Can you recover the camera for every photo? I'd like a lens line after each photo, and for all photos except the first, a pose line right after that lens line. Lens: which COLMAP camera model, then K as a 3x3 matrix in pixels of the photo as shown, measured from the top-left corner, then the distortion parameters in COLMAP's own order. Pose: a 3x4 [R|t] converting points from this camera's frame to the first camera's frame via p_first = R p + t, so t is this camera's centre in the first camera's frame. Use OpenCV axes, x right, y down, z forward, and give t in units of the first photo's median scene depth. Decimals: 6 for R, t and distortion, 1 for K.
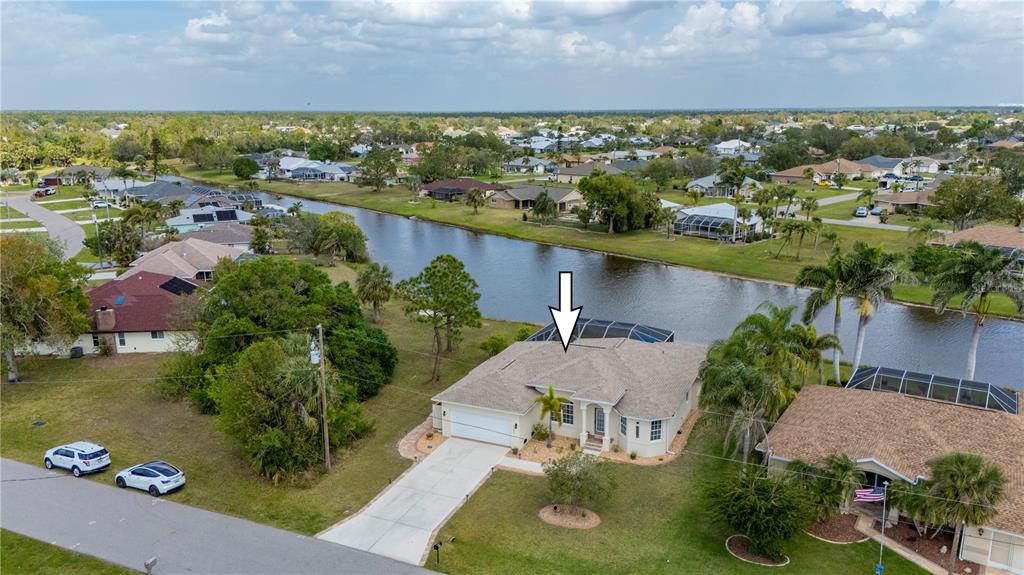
lens RADIAL K [[744.2, 0, 497.6], [0, 744.2, 288.2], [0, 0, 1]] dist [0.064540, -0.056895]
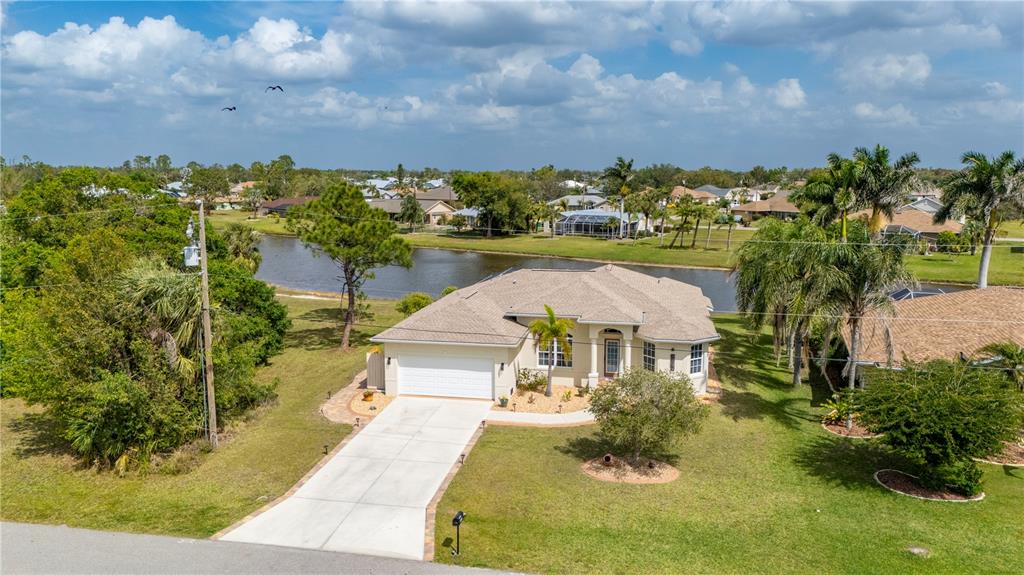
lens RADIAL K [[744.2, 0, 497.6], [0, 744.2, 288.2], [0, 0, 1]] dist [0.064540, -0.056895]
pose [[0.974209, -0.028685, 0.223815, -0.123491], [0.045613, 0.996445, -0.070835, 0.153557], [-0.220988, 0.079217, 0.972054, 0.315630]]
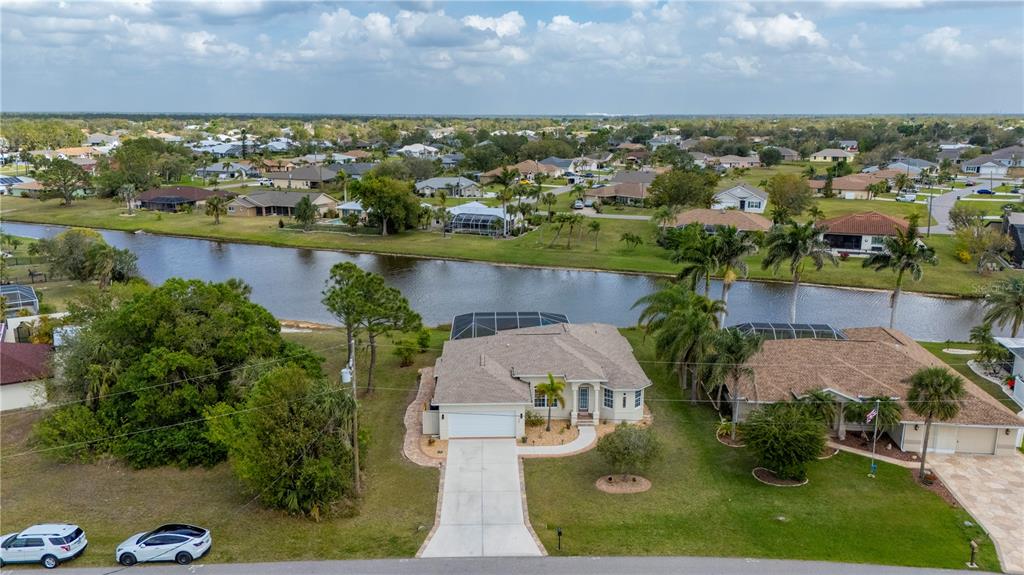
lens RADIAL K [[744.2, 0, 497.6], [0, 744.2, 288.2], [0, 0, 1]] dist [0.064540, -0.056895]
pose [[0.899928, -0.091109, 0.426413, -0.408217], [0.093522, 0.995499, 0.015328, -0.009655], [-0.425891, 0.026085, 0.904399, 0.070447]]
